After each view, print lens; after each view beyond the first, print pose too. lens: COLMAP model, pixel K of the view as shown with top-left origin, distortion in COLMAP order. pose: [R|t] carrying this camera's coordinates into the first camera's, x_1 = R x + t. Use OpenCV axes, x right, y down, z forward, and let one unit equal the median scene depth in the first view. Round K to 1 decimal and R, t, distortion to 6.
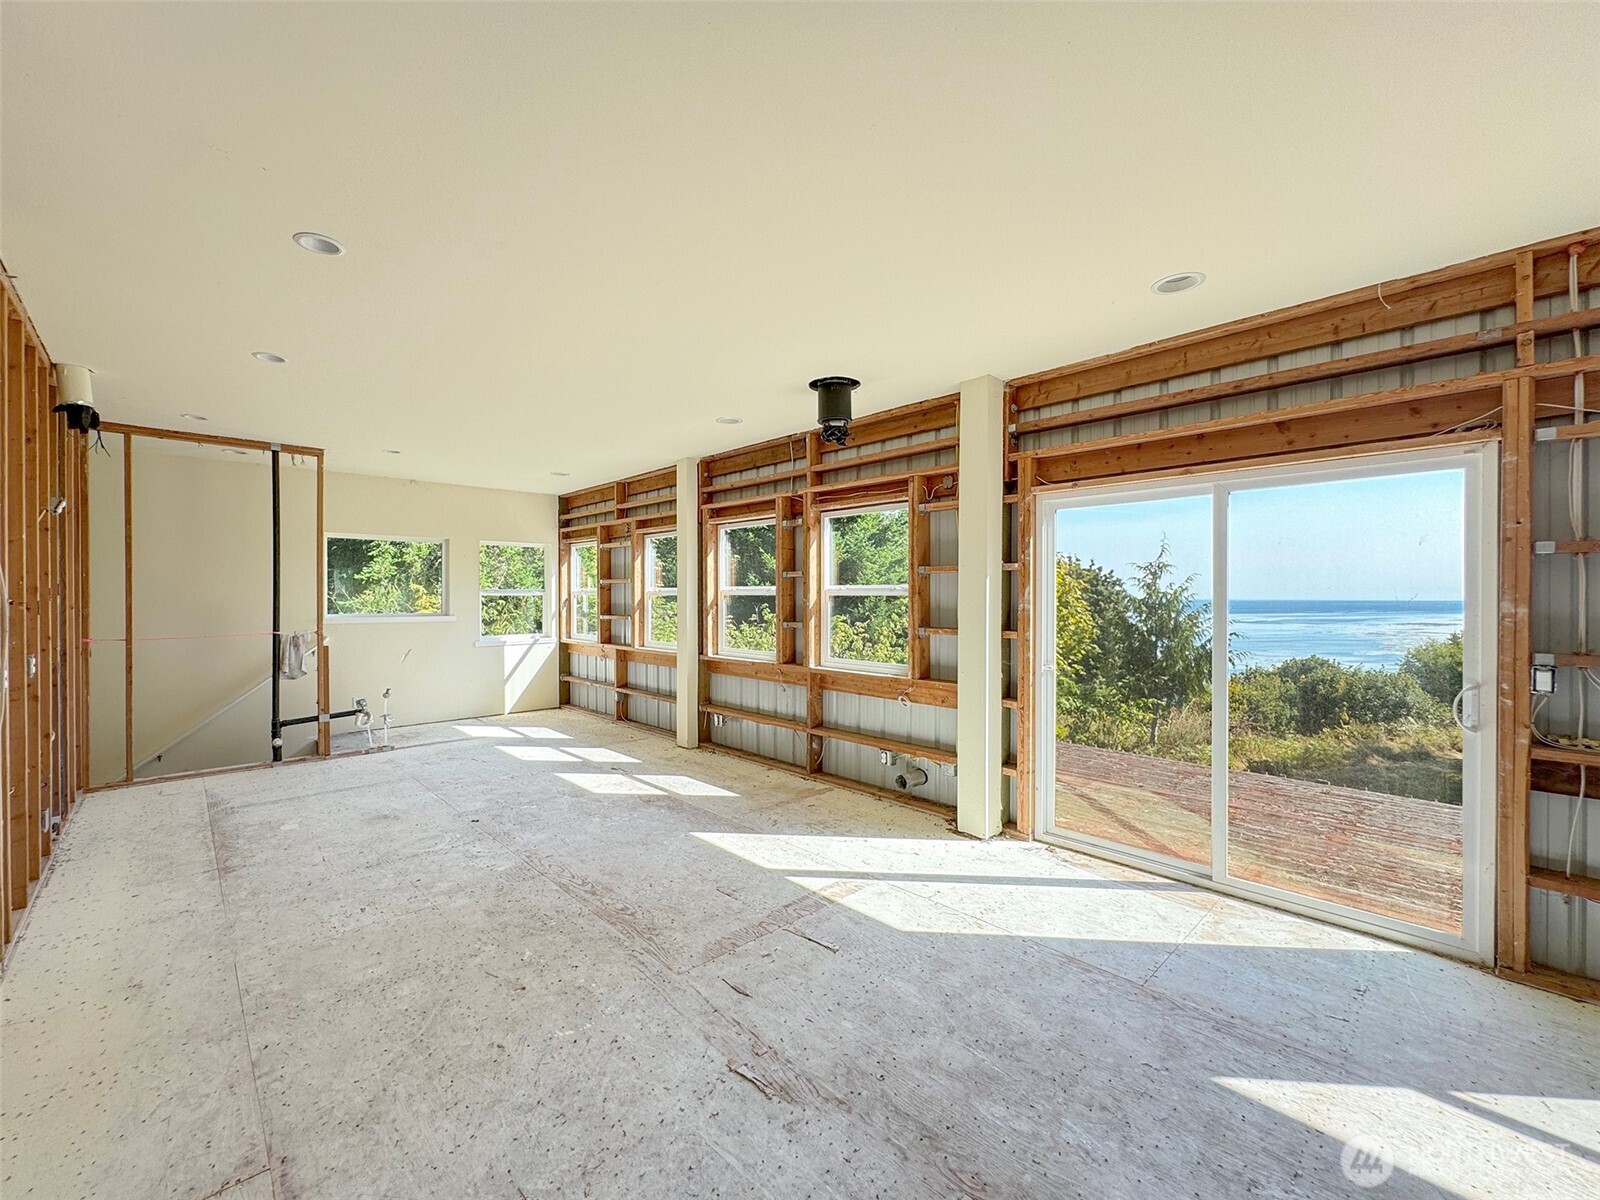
lens RADIAL K [[647.2, 0, 752.1], [0, 647.2, 600.1], [0, 0, 1]] dist [-0.001338, -0.000529]
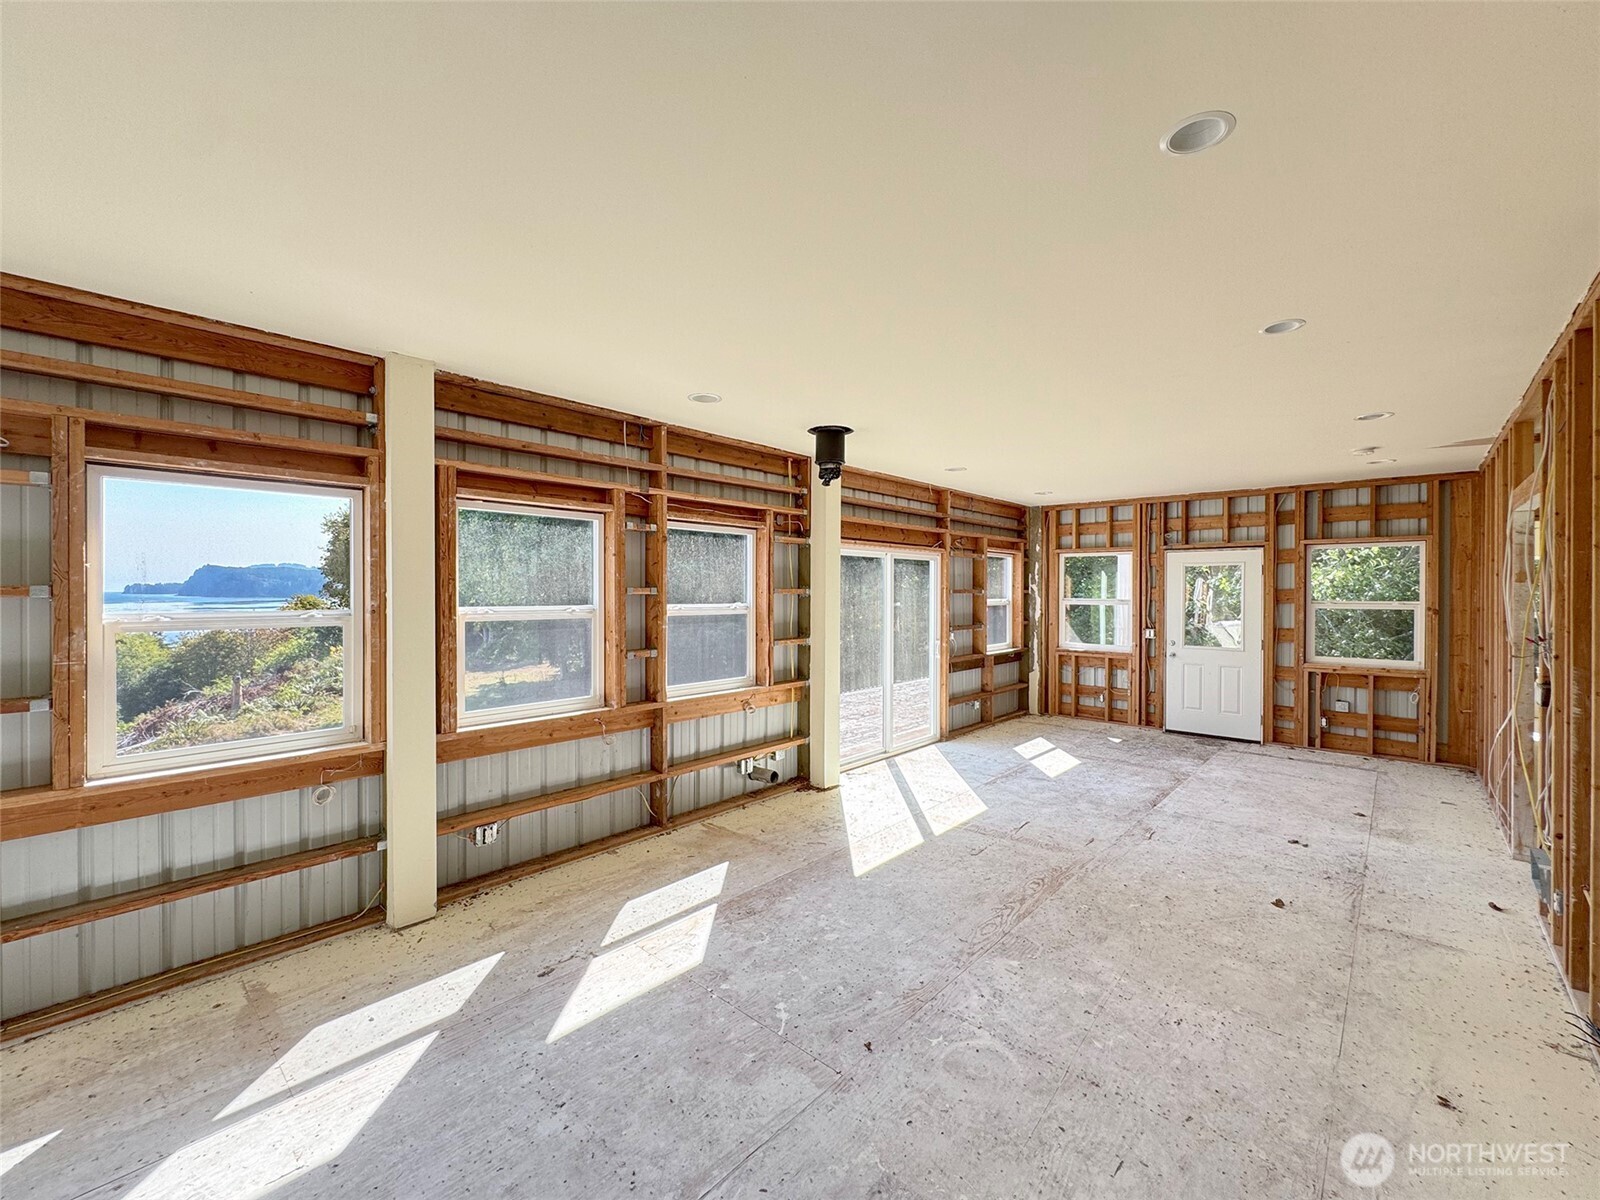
lens RADIAL K [[647.2, 0, 836.6], [0, 647.2, 597.8], [0, 0, 1]] dist [-0.001338, -0.000529]
pose [[-0.119948, -0.009579, 0.992734, -1.030502], [0.005600, 0.999931, 0.010325, -0.052288], [-0.992764, 0.006797, -0.119886, 1.157666]]
